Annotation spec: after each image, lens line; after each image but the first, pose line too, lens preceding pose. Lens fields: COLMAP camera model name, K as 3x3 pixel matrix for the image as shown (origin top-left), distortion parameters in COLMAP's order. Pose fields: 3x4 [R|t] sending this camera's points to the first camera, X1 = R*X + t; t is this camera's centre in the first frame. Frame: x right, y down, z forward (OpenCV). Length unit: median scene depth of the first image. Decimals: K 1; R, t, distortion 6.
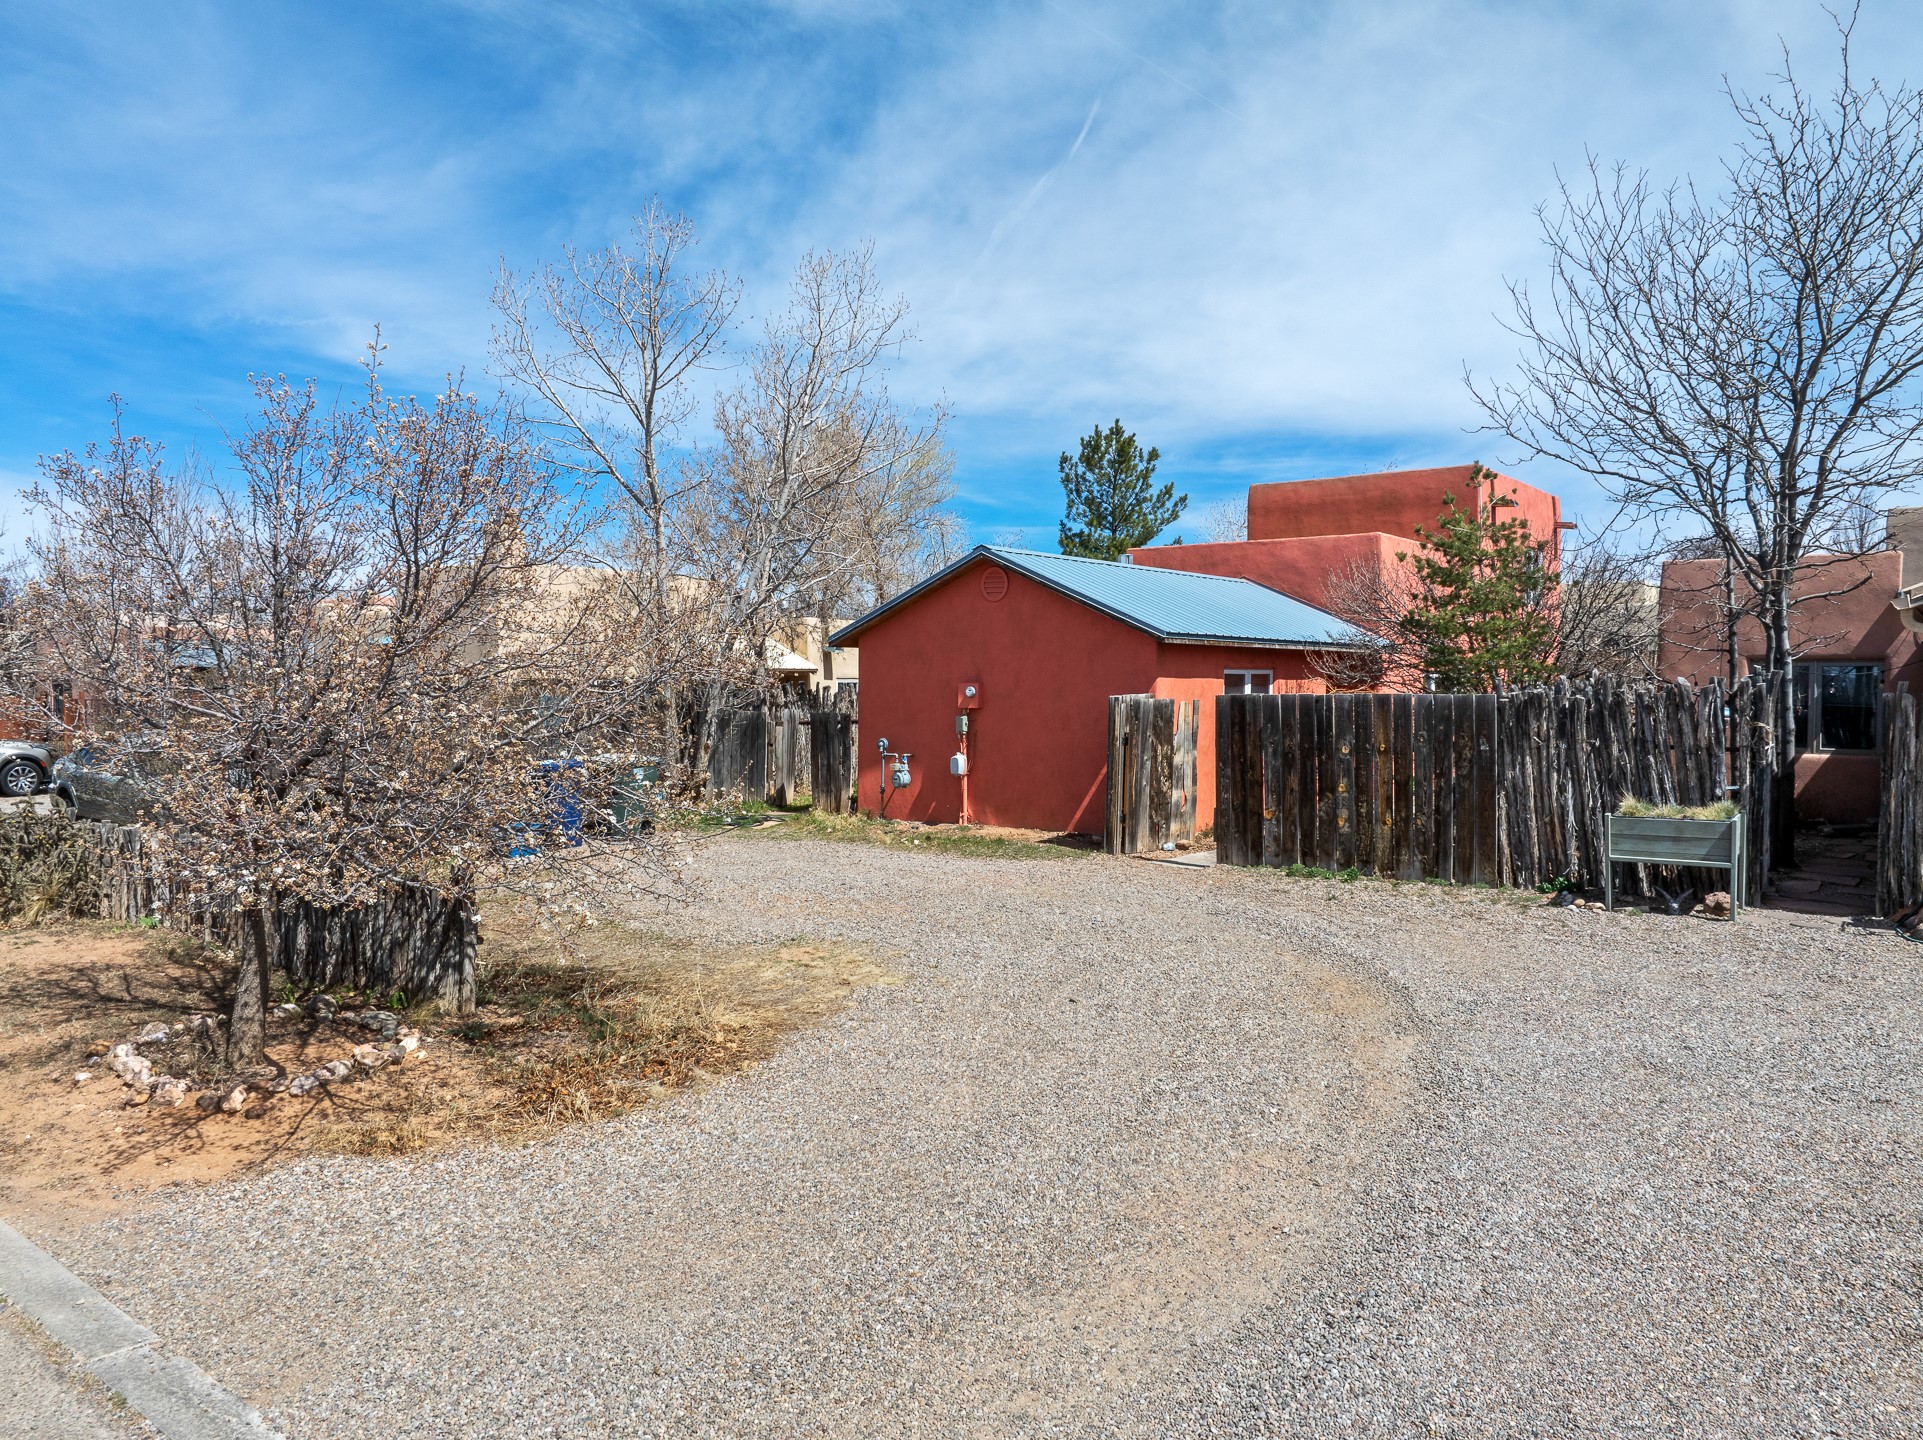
lens RADIAL K [[1353.8, 0, 965.1], [0, 1353.8, 714.8], [0, 0, 1]] dist [-0.039477, 0.008609]
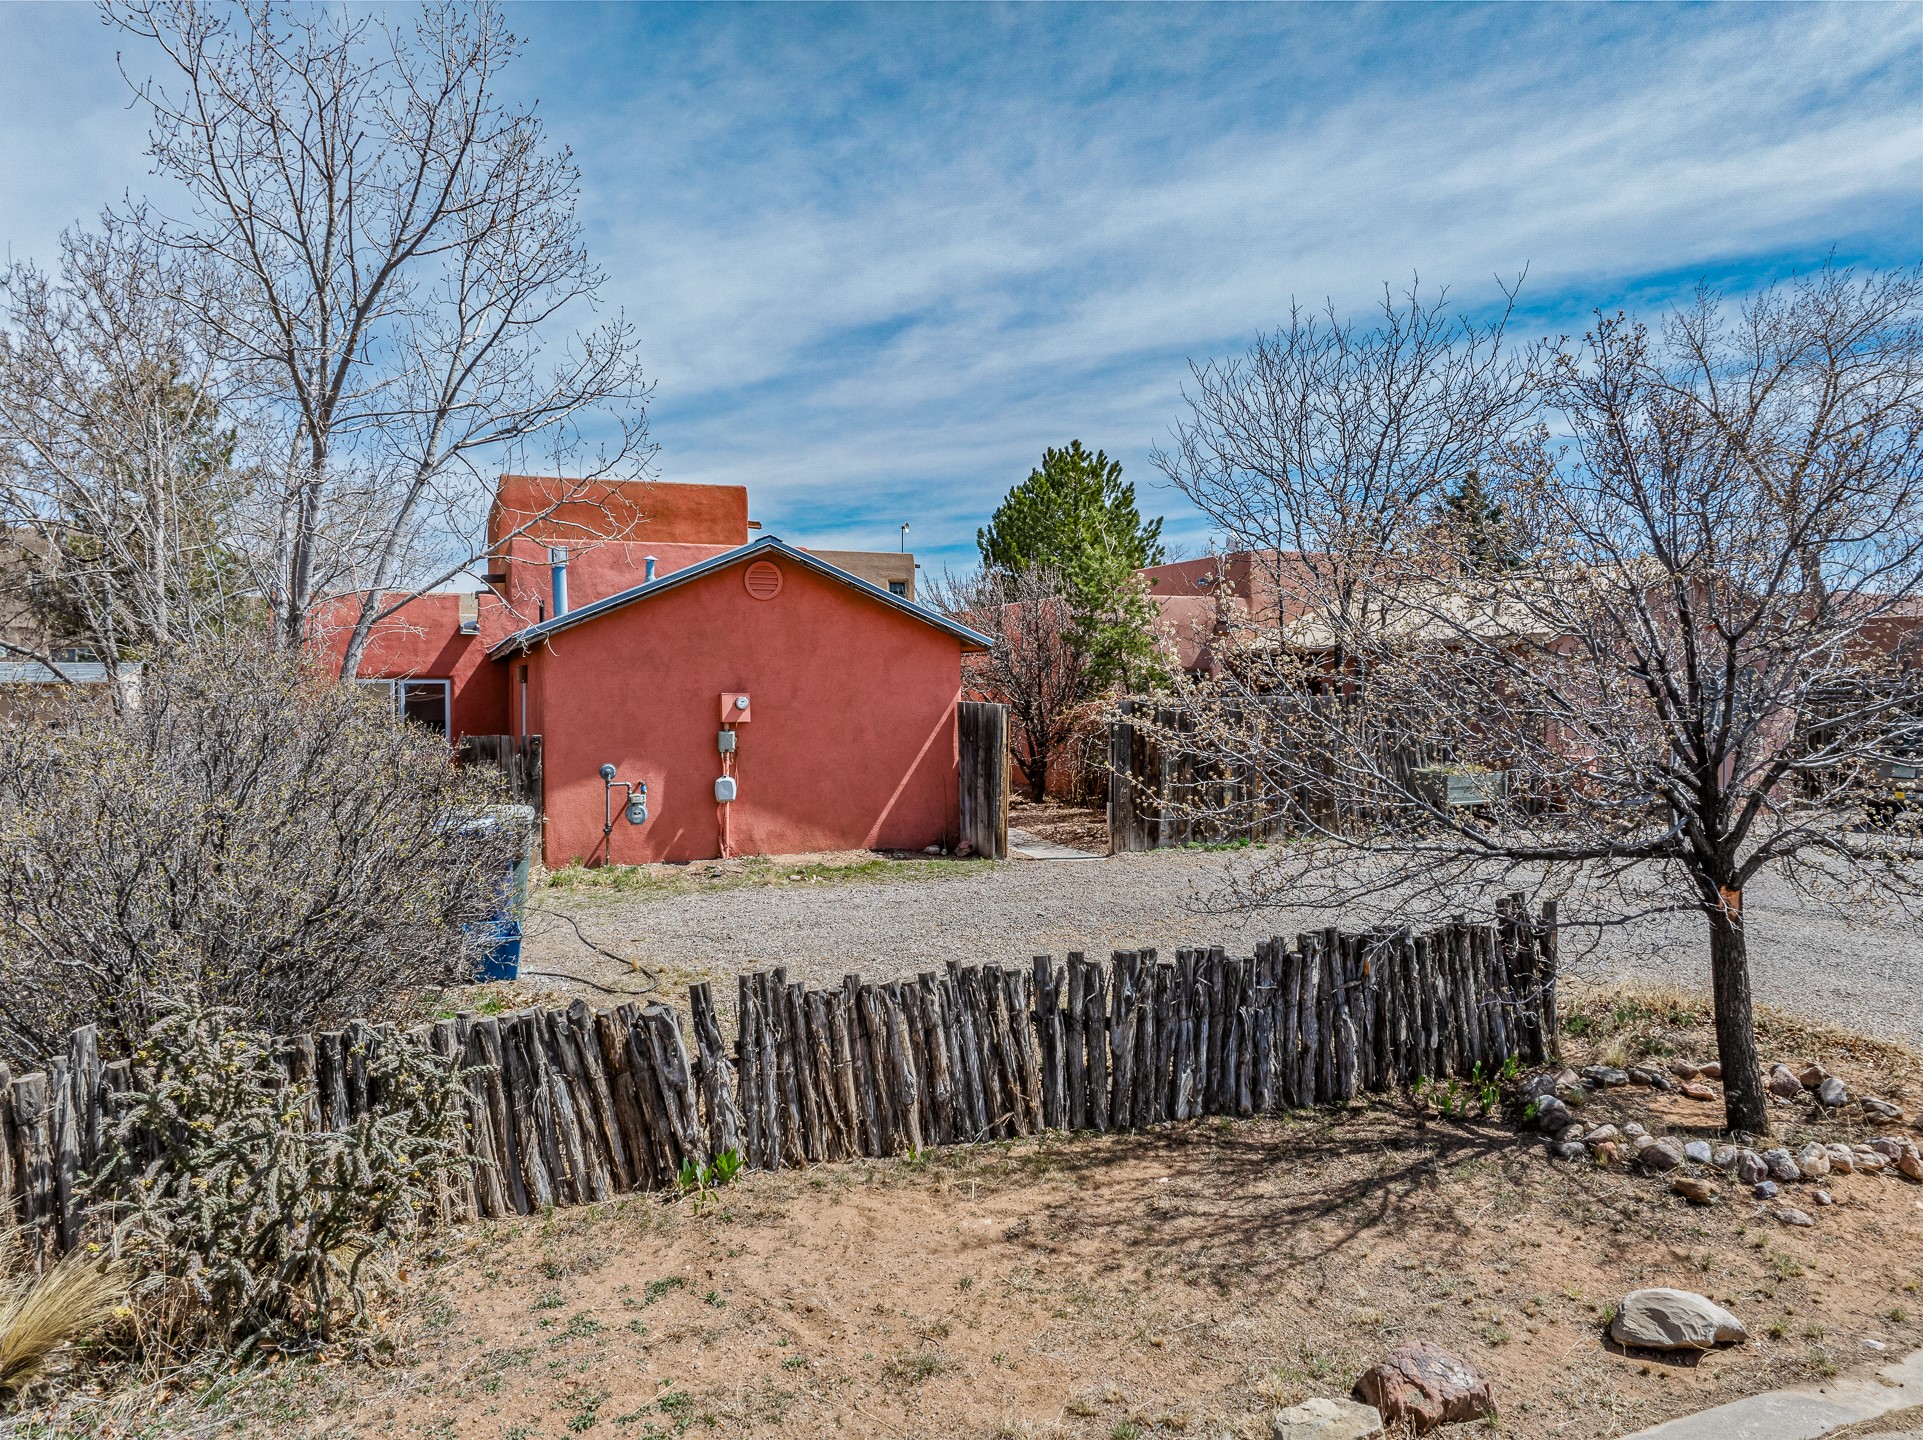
lens RADIAL K [[1353.8, 0, 970.5], [0, 1353.8, 726.2], [0, 0, 1]] dist [-0.039477, 0.008609]
pose [[0.497456, -0.025016, 0.867129, -0.844502], [0.028565, 0.999514, 0.012448, -0.010397], [-0.867019, 0.018577, 0.497929, 0.560113]]
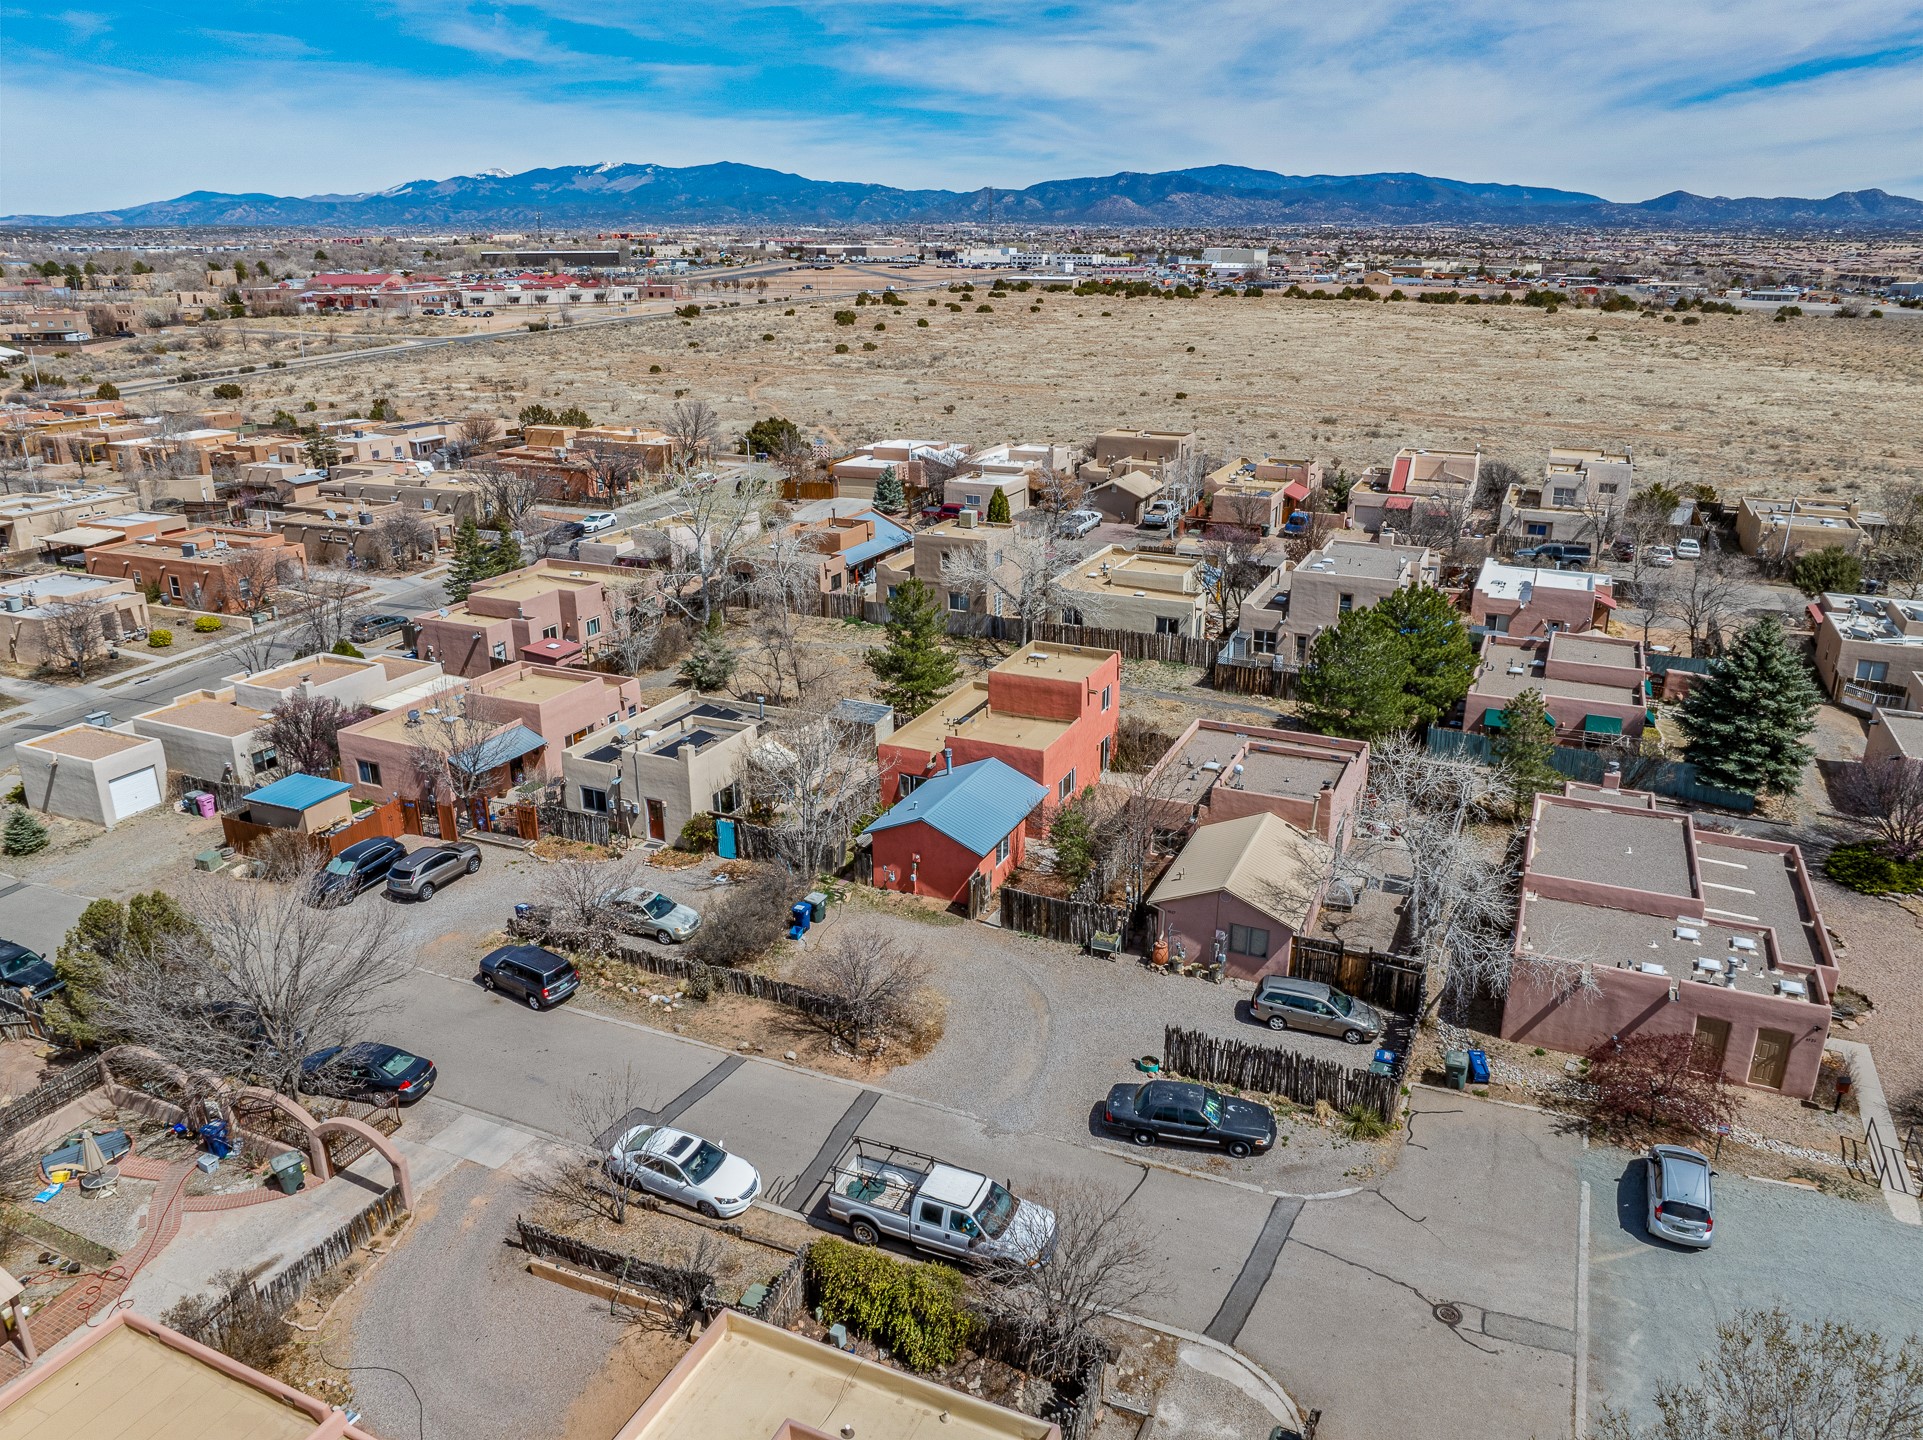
lens RADIAL K [[1353.8, 0, 973.7], [0, 1353.8, 732.4], [0, 0, 1]] dist [-0.039477, 0.008609]
pose [[0.969224, -0.088030, 0.229904, -0.705399], [0.010580, 0.947913, 0.318353, -1.608051], [-0.245953, -0.306123, 0.919671, -2.271931]]
